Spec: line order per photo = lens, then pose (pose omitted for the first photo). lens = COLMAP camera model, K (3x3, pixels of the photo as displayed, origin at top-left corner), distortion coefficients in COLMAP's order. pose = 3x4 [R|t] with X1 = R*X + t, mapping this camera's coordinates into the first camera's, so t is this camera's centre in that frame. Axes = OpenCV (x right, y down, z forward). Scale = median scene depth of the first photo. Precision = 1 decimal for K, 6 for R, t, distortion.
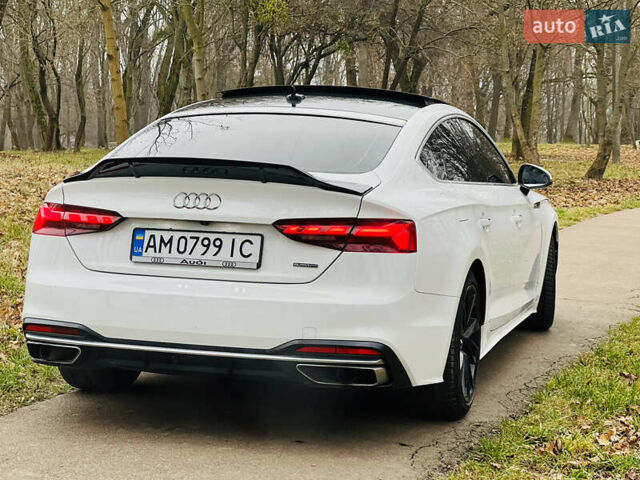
lens RADIAL K [[1451.0, 0, 319.3], [0, 1451.0, 239.8], [0, 0, 1]] dist [0.255681, 0.000000]
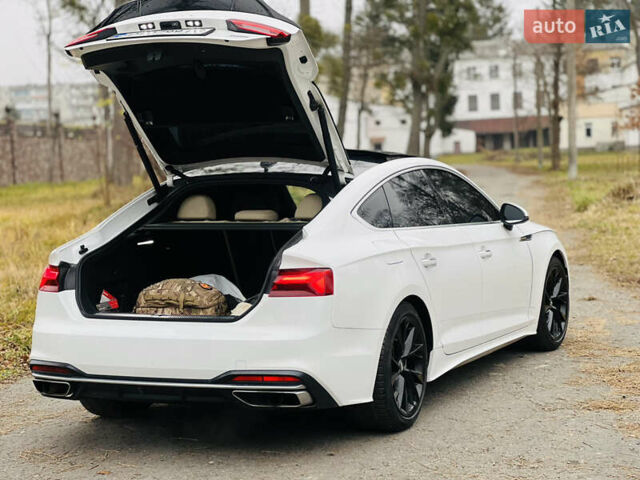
lens RADIAL K [[1451.0, 0, 316.9], [0, 1451.0, 238.6], [0, 0, 1]] dist [0.255681, 0.000000]
pose [[0.988433, -0.045256, -0.144748, 0.228634], [0.043576, 0.998941, -0.014758, -0.020456], [0.145262, 0.008280, 0.989359, -0.193407]]
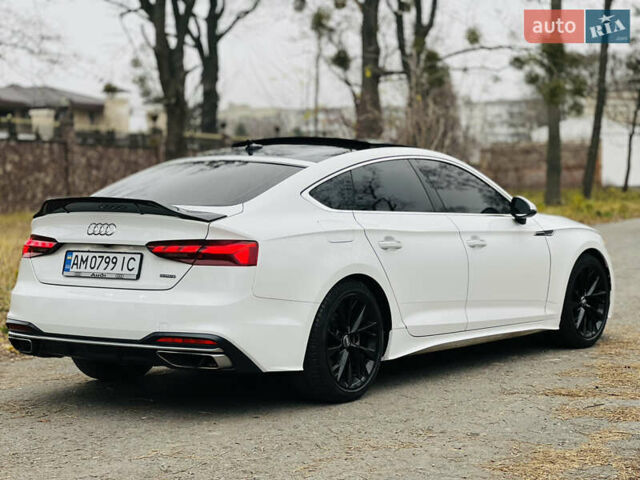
lens RADIAL K [[1451.0, 0, 320.0], [0, 1451.0, 238.1], [0, 0, 1]] dist [0.255681, 0.000000]
pose [[0.942560, -0.017677, -0.333568, 0.543836], [0.005695, 0.999304, -0.036865, 0.031532], [0.333988, 0.032848, 0.942005, -0.187558]]
